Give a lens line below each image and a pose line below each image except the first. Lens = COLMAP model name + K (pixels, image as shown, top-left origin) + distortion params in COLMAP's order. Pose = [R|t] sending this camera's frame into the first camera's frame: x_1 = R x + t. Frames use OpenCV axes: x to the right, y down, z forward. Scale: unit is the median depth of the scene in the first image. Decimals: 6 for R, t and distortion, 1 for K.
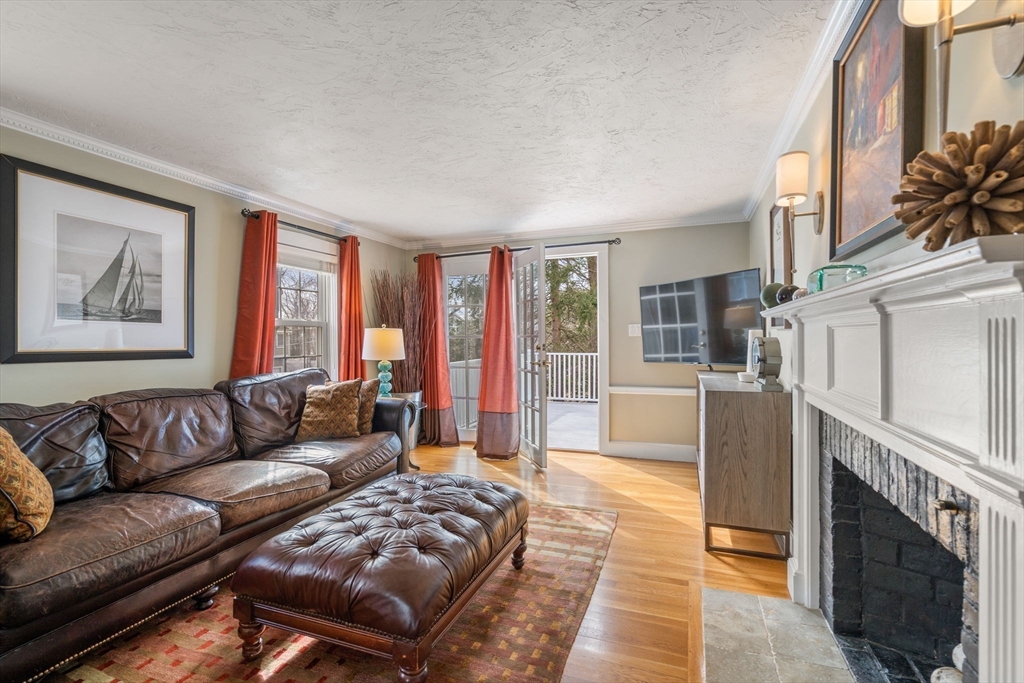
lens RADIAL K [[461.6, 0, 512.0], [0, 461.6, 341.5], [0, 0, 1]] dist [-0.003182, -0.000435]
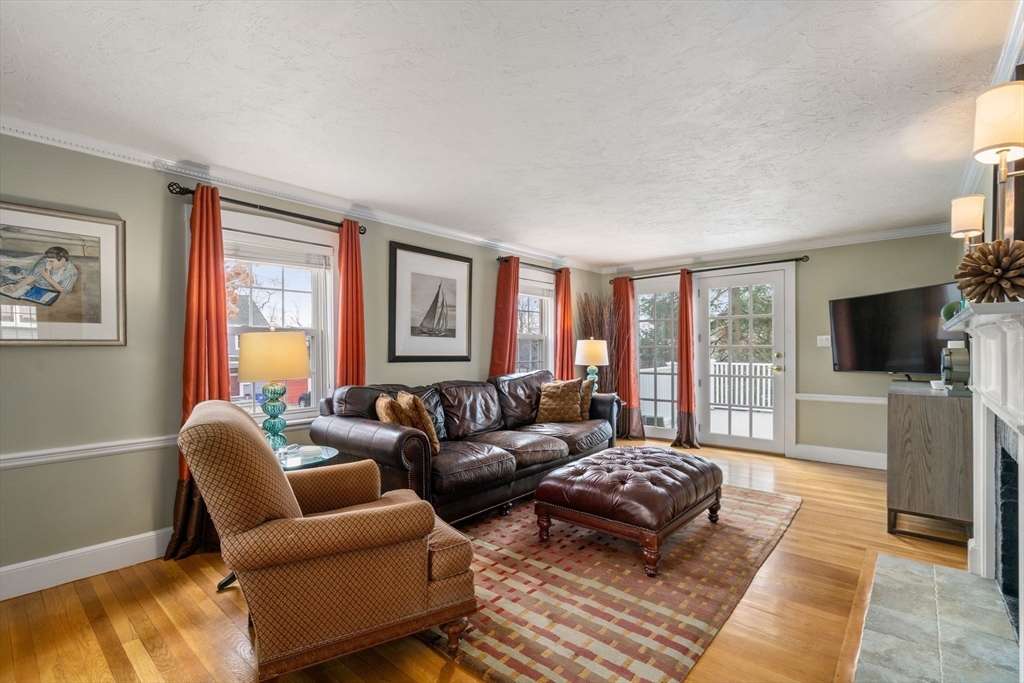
lens RADIAL K [[471.8, 0, 512.1], [0, 471.8, 351.1], [0, 0, 1]] dist [0.000615, 0.000479]
pose [[0.941454, 0.004727, -0.337108, -0.065367], [-0.004860, 0.999988, 0.000450, 0.002765], [0.337106, 0.001215, 0.941466, -0.403358]]
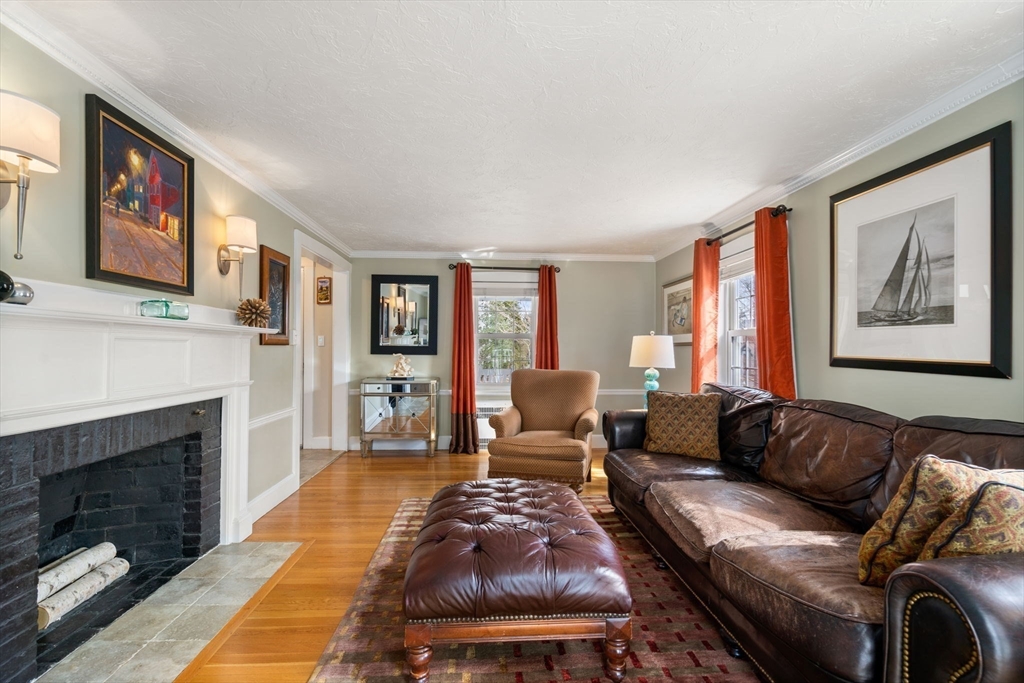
lens RADIAL K [[461.6, 0, 512.0], [0, 461.6, 341.5], [0, 0, 1]] dist [-0.003182, -0.000435]
pose [[-0.909017, -0.002948, -0.416749, 0.145519], [-0.000707, 0.999984, -0.005531, -0.008213], [0.416759, -0.004733, -0.909005, 1.386703]]
